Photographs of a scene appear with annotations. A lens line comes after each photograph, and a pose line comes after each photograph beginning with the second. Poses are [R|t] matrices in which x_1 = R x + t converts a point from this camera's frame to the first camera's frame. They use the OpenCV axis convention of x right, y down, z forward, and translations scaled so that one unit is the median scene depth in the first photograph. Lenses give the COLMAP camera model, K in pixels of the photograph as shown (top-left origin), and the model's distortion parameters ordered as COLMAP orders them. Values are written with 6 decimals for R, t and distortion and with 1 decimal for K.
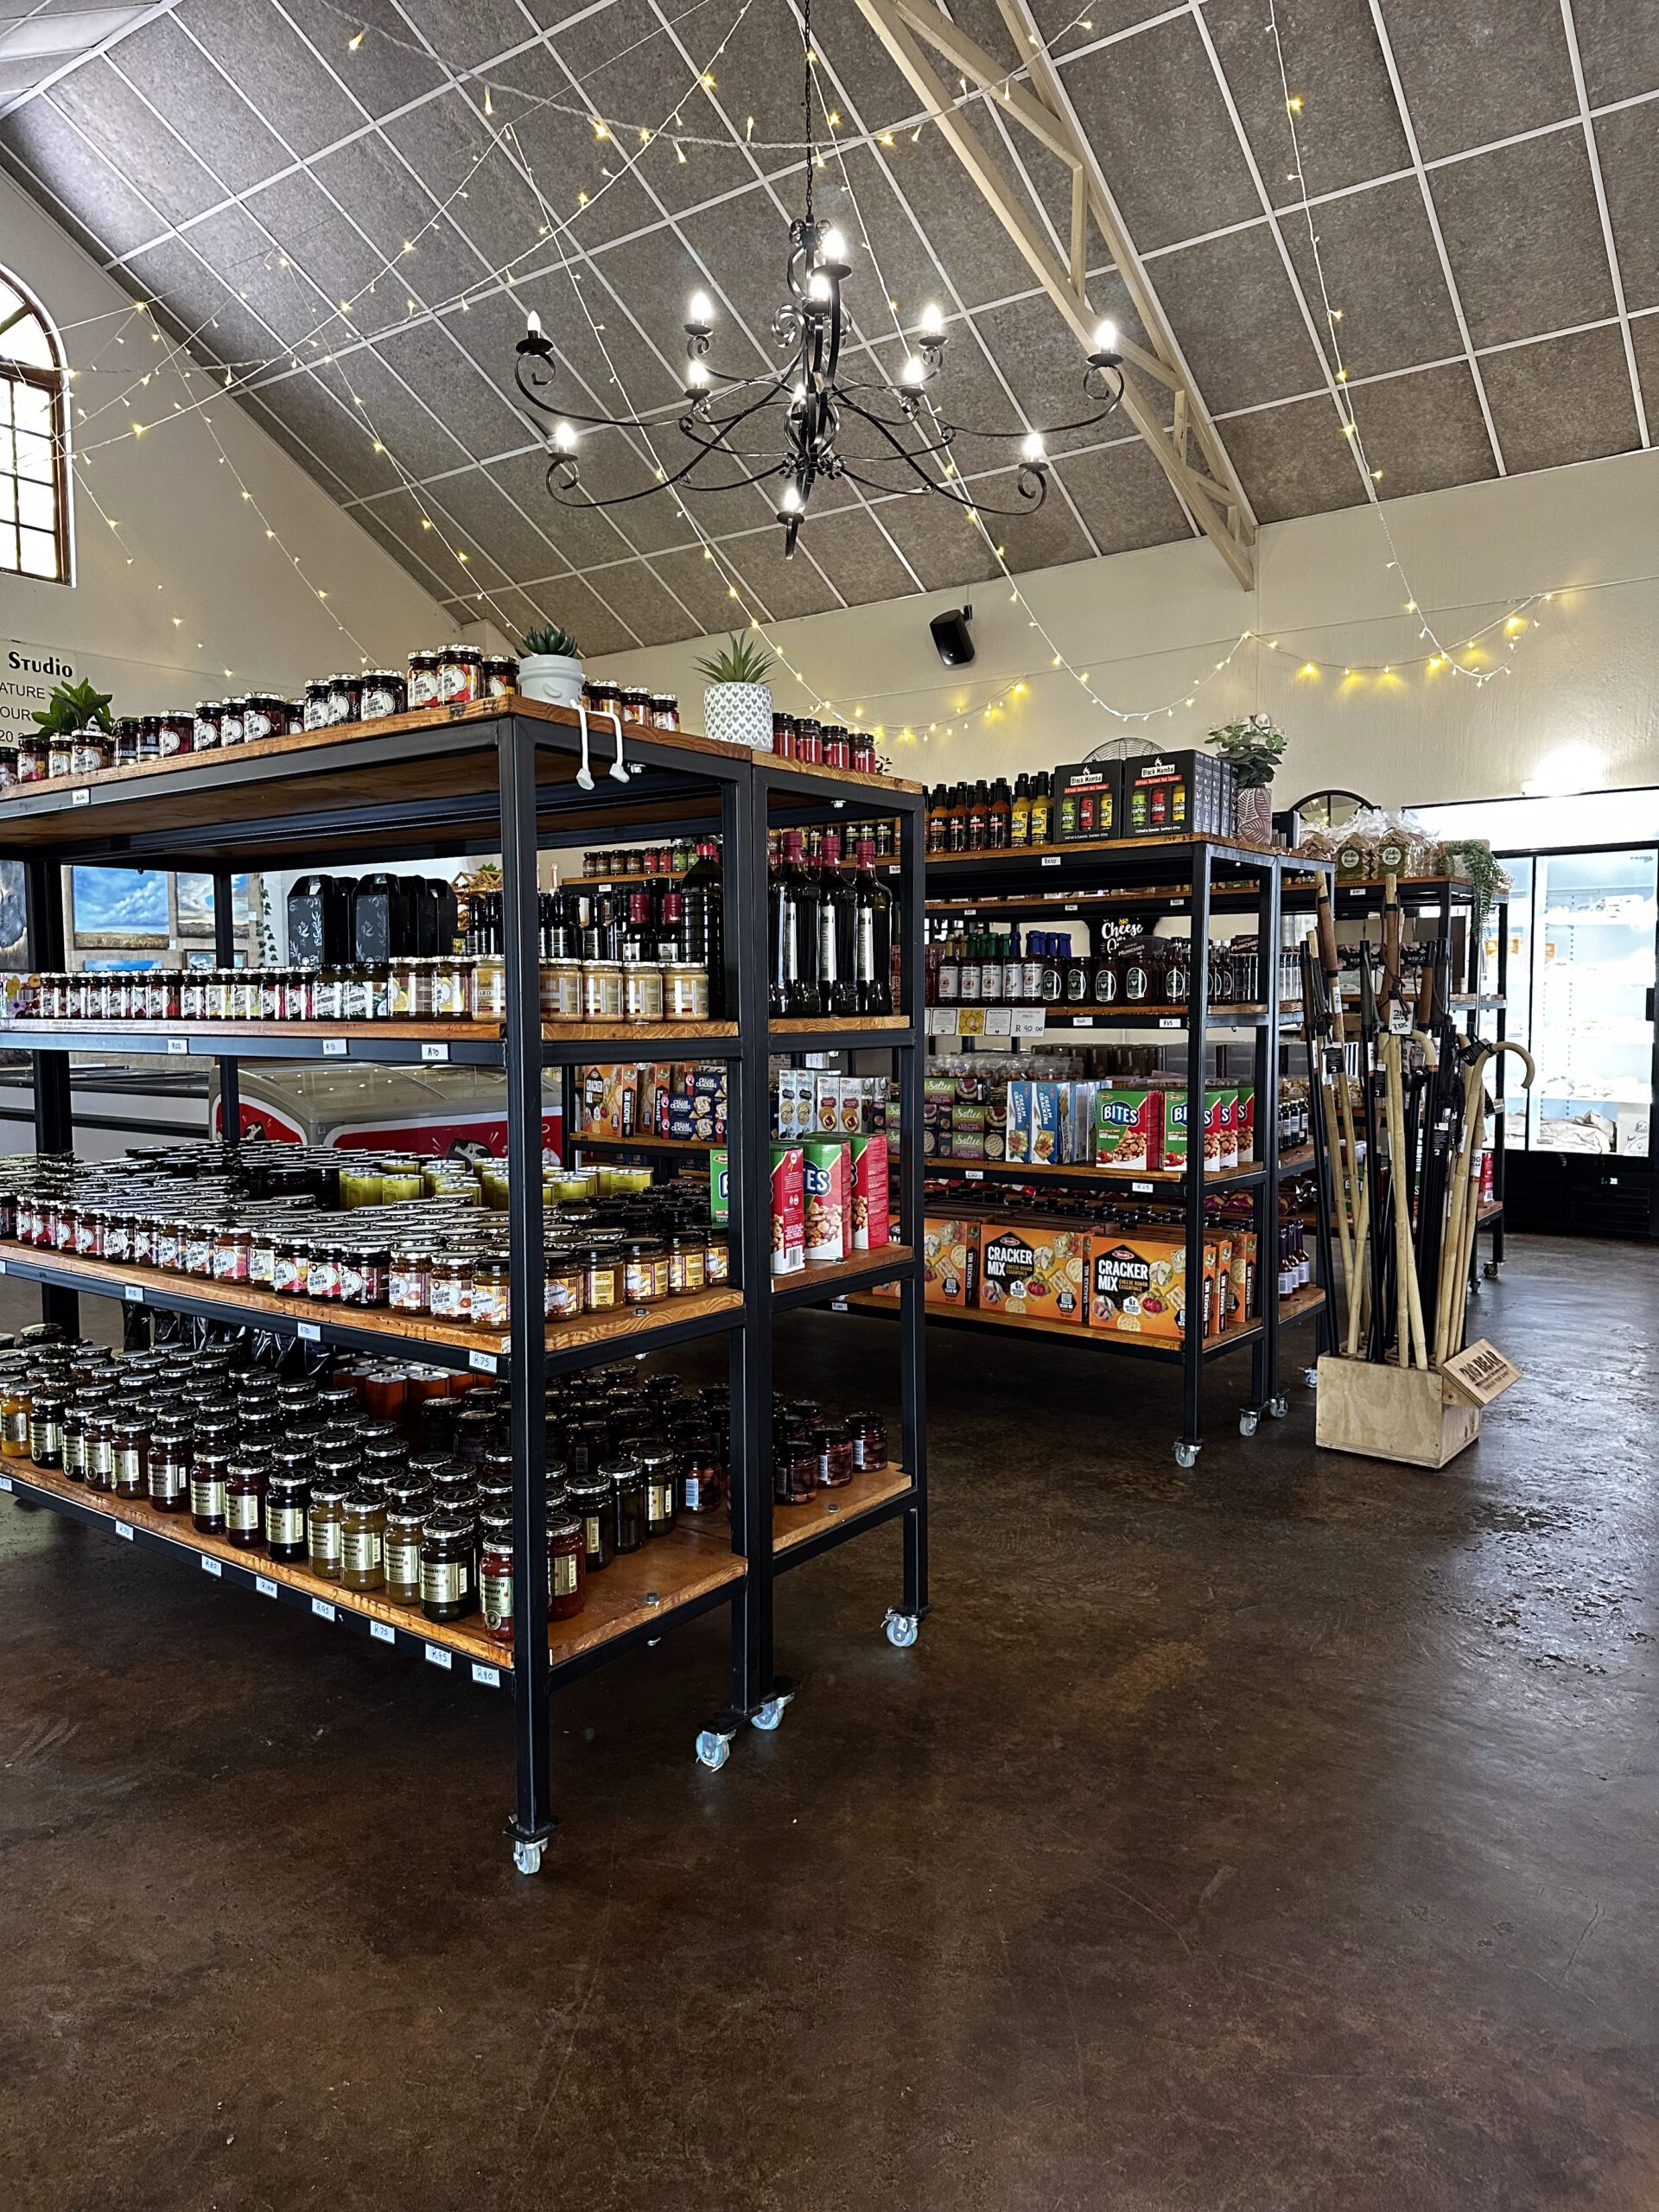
lens RADIAL K [[1555.4, 0, 832.2], [0, 1555.4, 1098.7], [0, 0, 1]] dist [0.085287, -0.130086]
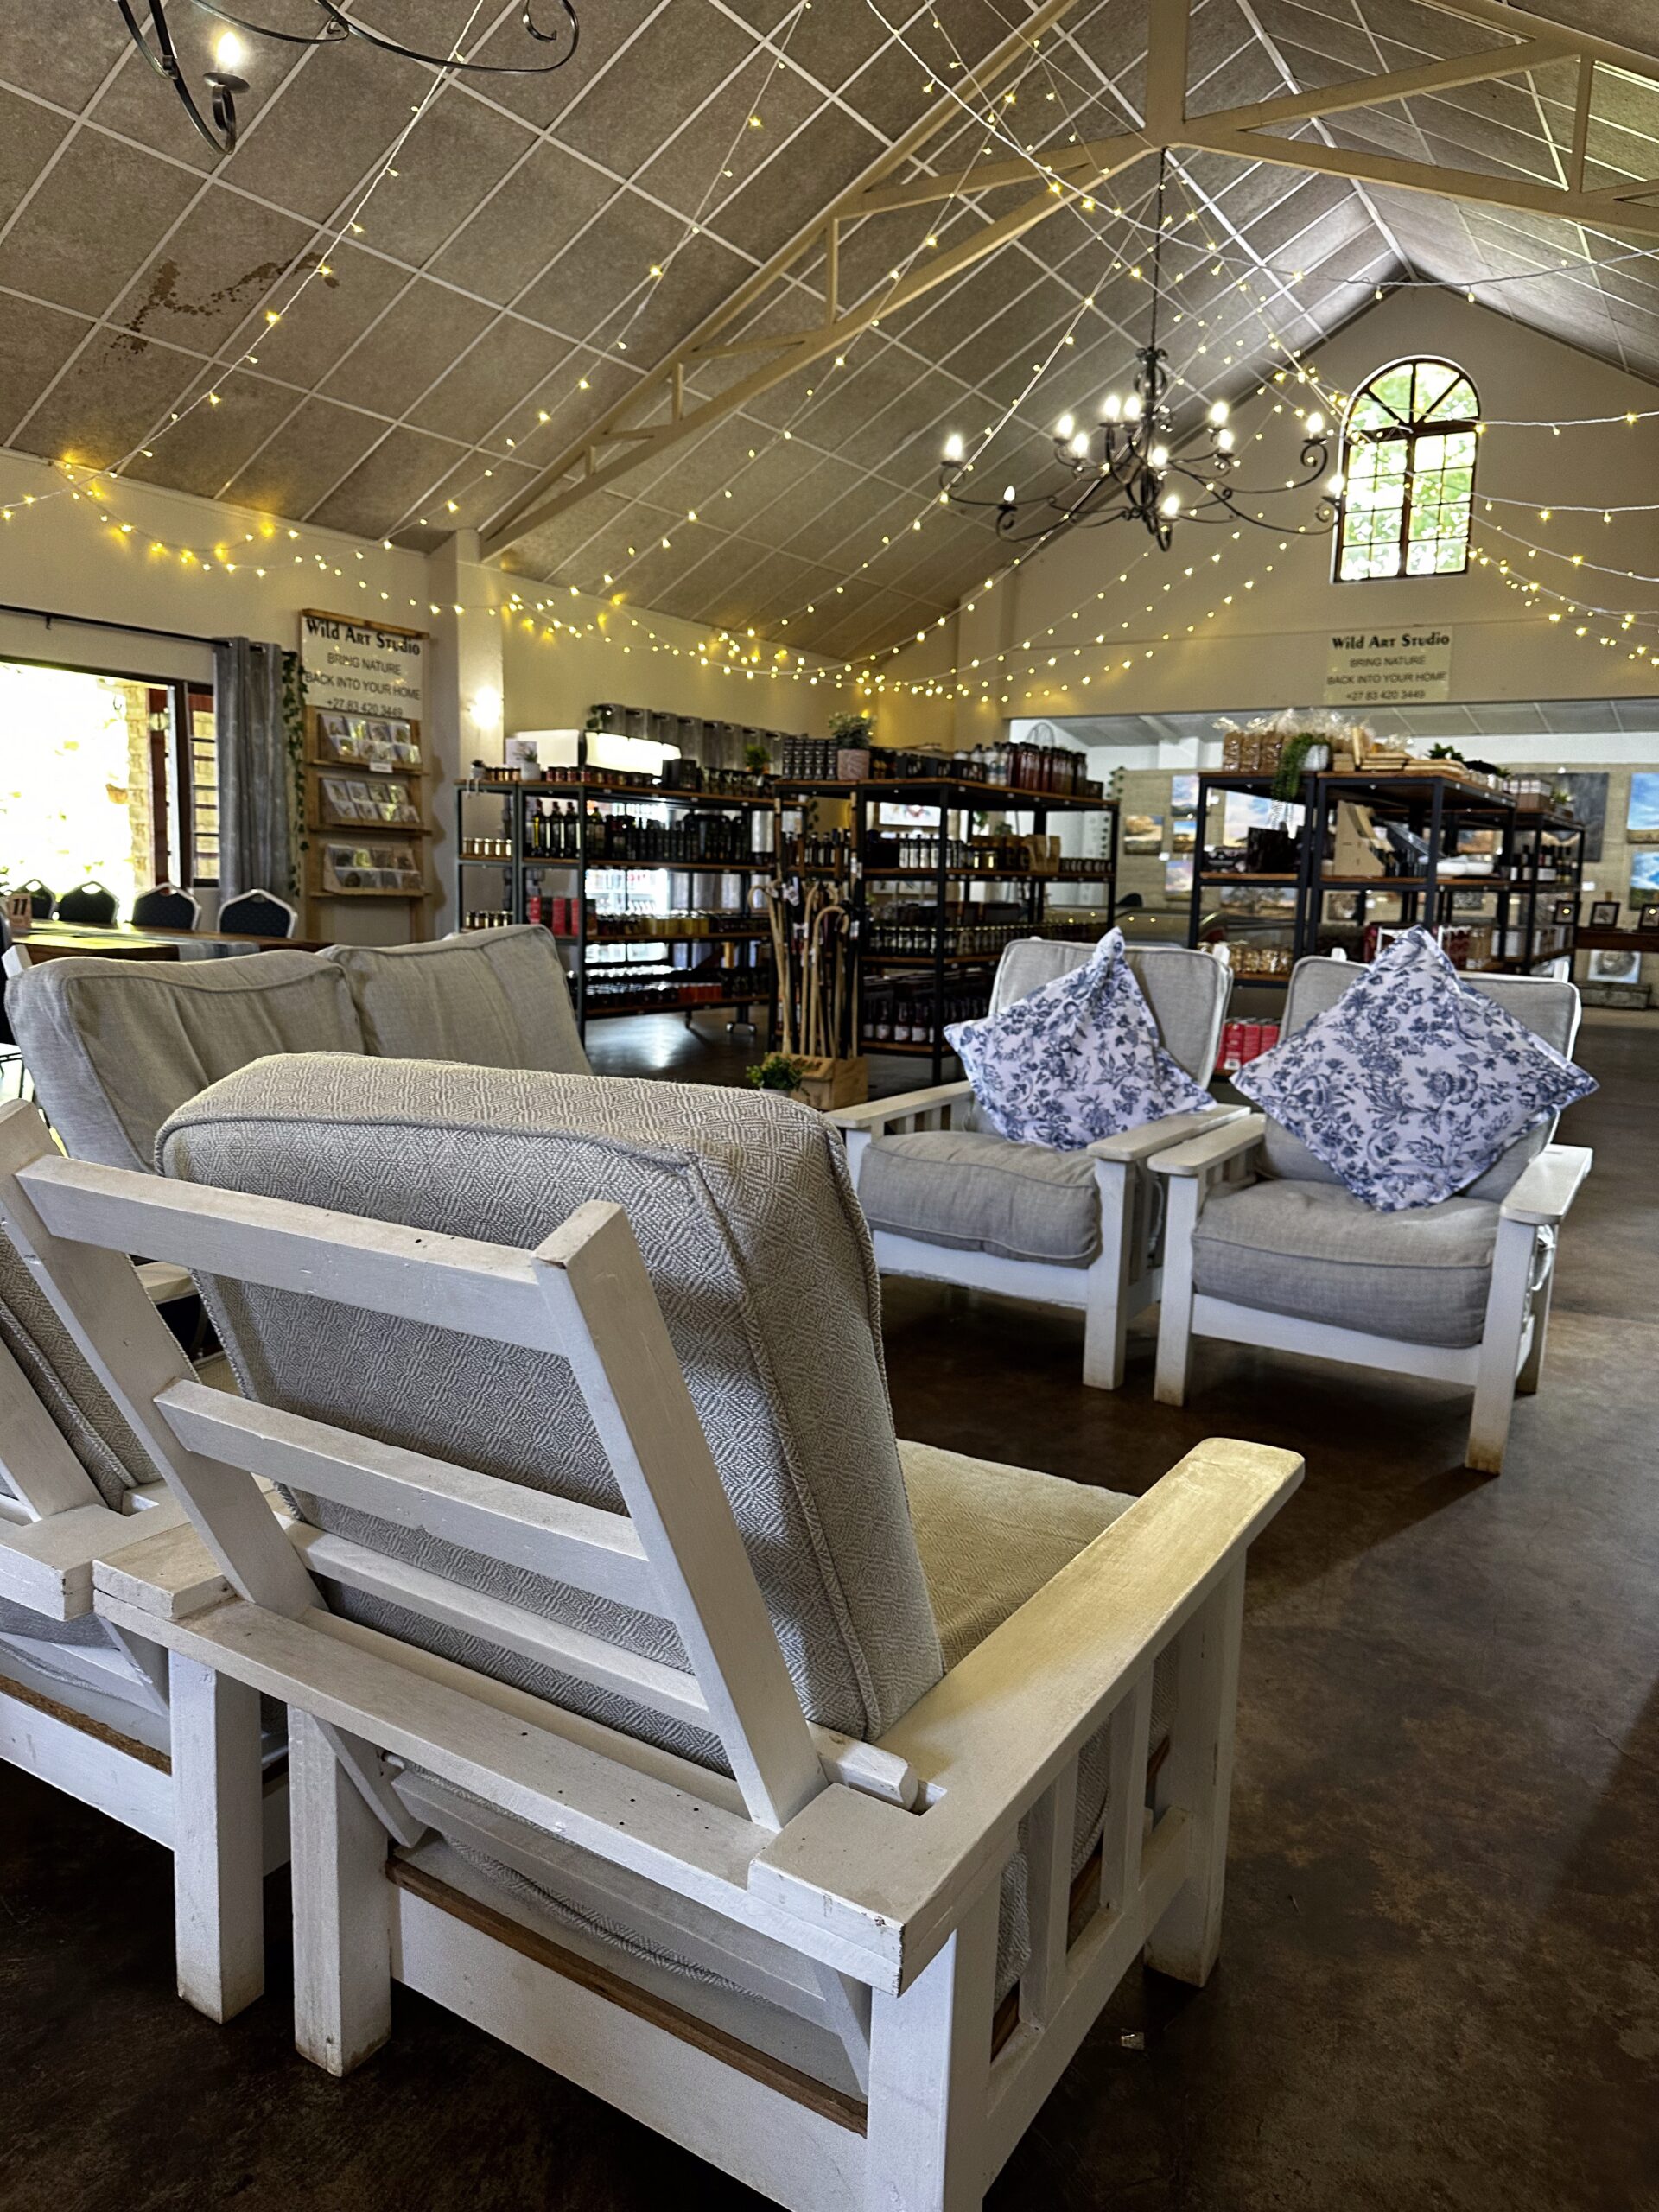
lens RADIAL K [[1546.8, 0, 823.1], [0, 1546.8, 1093.6], [0, 0, 1]] dist [0.155719, -0.313372]
pose [[0.087078, 0.149944, -0.984852, 0.698663], [-0.097625, 0.985134, 0.141355, -0.015176], [0.991406, 0.083837, 0.100422, 0.274467]]
